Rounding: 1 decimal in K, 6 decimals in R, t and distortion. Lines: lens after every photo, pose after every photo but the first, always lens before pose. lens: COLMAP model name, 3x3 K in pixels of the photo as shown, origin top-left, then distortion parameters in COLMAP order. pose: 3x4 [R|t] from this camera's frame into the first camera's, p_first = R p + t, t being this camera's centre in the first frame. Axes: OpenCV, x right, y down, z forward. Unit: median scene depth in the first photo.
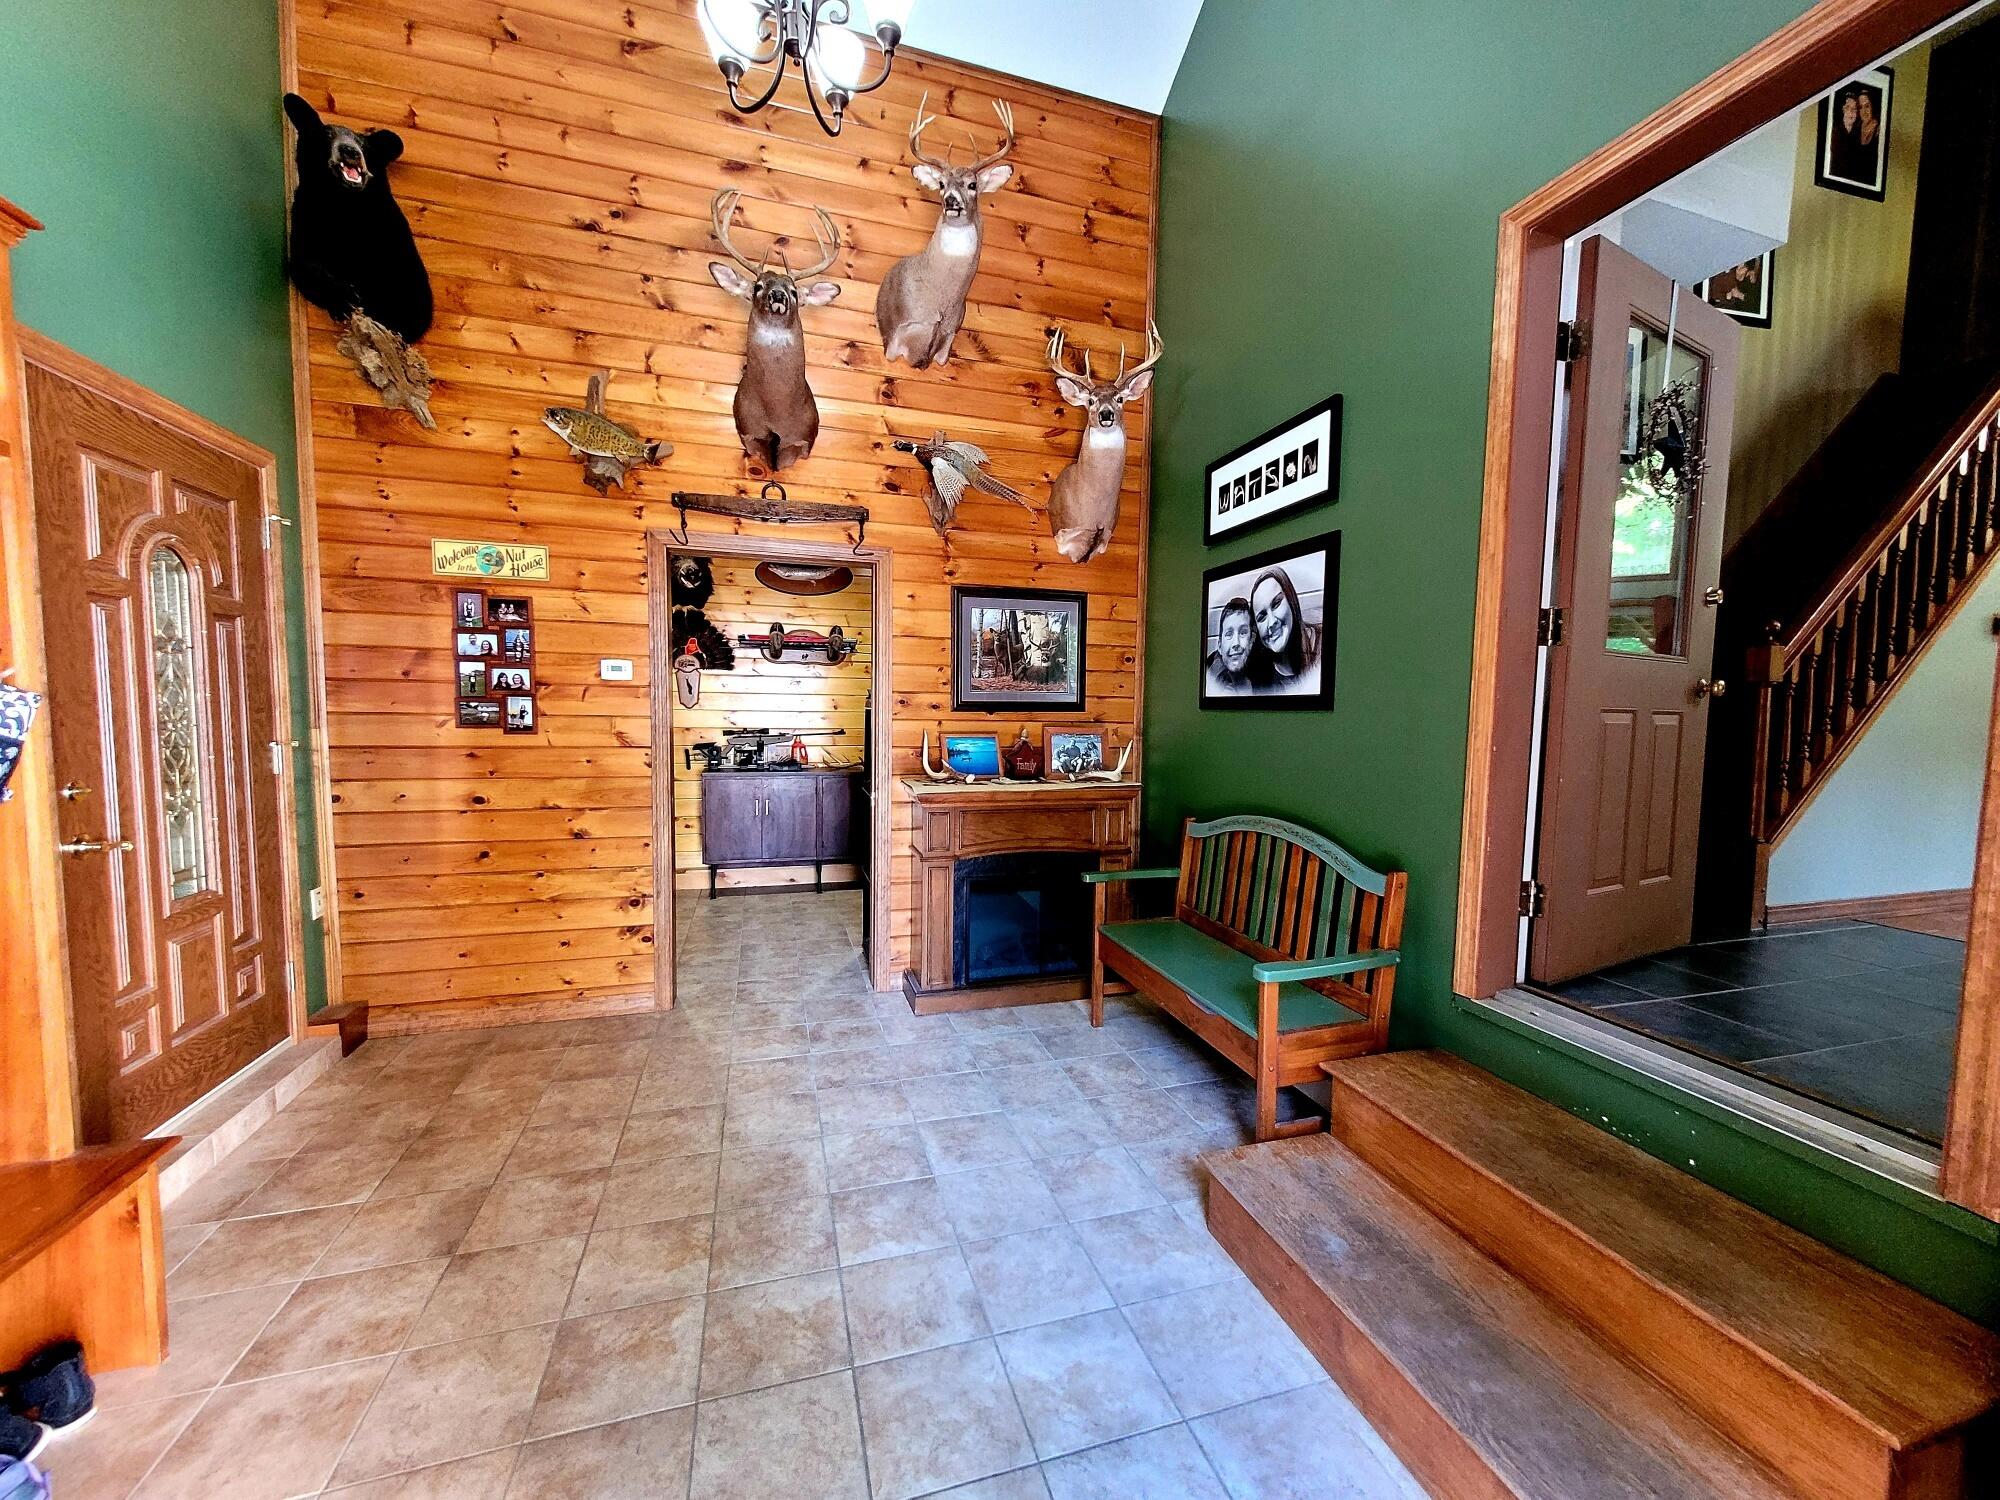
lens RADIAL K [[772.7, 0, 1010.6], [0, 772.7, 764.8], [0, 0, 1]] dist [-0.000530, -0.000869]
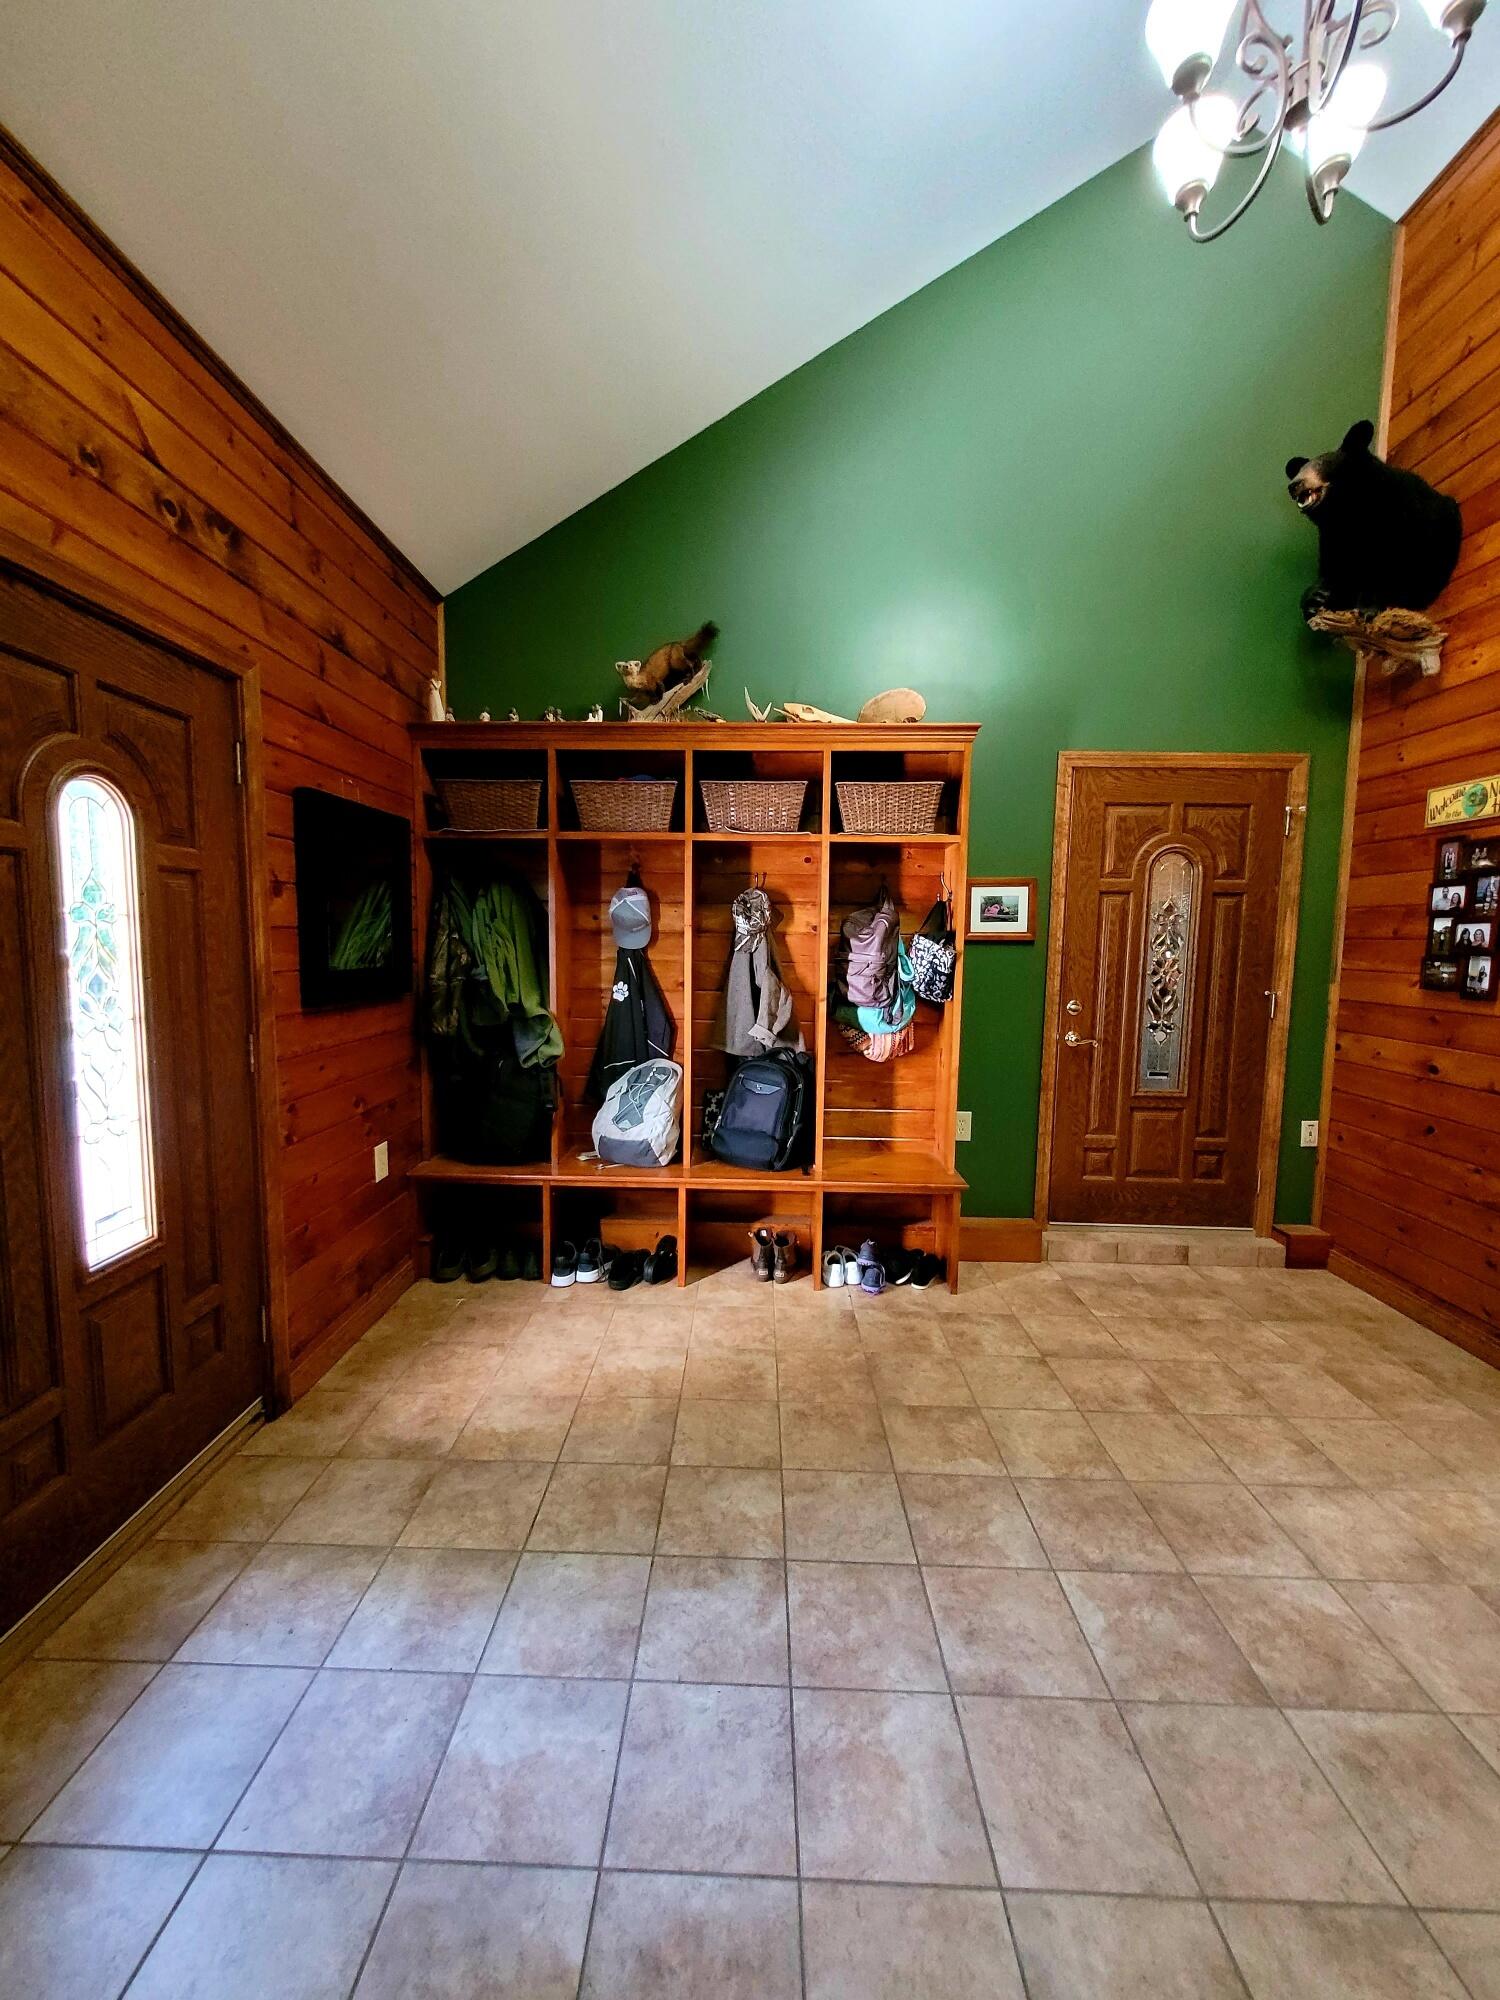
lens RADIAL K [[772.7, 0, 733.5], [0, 772.7, 1009.1], [0, 0, 1]] dist [-0.000530, -0.000869]
pose [[-0.325734, 0.066051, -0.943152, 0.494450], [-0.089039, 0.990980, 0.100152, -0.048476], [0.941260, 0.116600, -0.316915, 0.578906]]
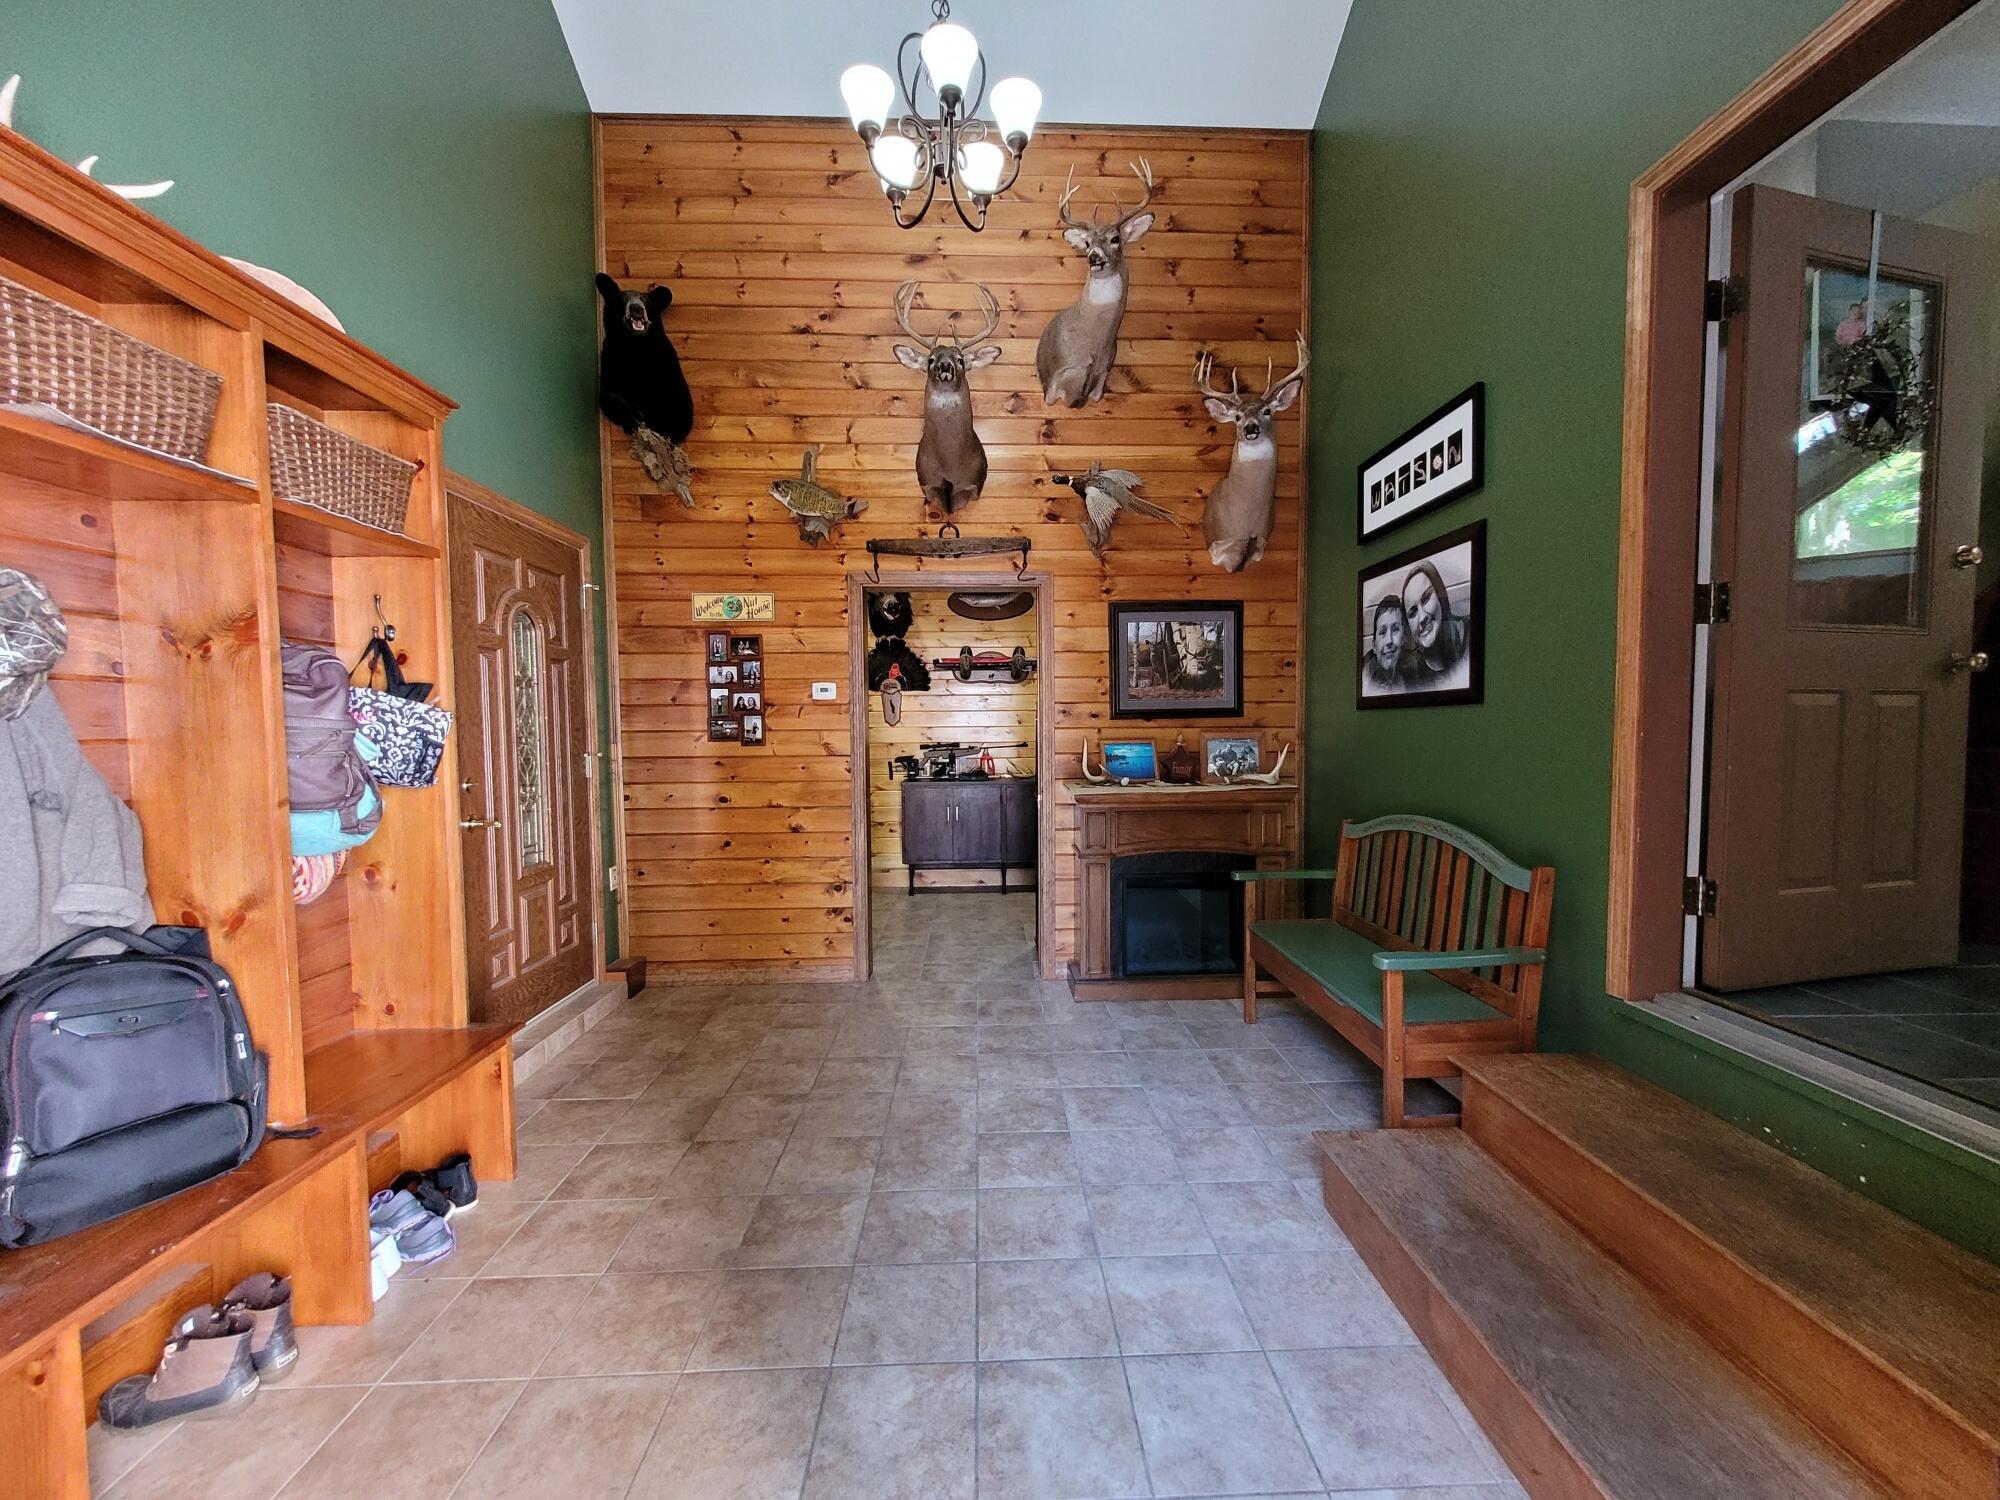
lens RADIAL K [[772.7, 0, 1014.4], [0, 772.7, 763.7], [0, 0, 1]] dist [-0.000530, -0.000869]
pose [[0.965450, -0.012343, -0.260295, 0.097208], [0.005220, 0.999593, -0.028039, 0.028258], [0.260536, 0.025712, 0.965122, -0.086497]]
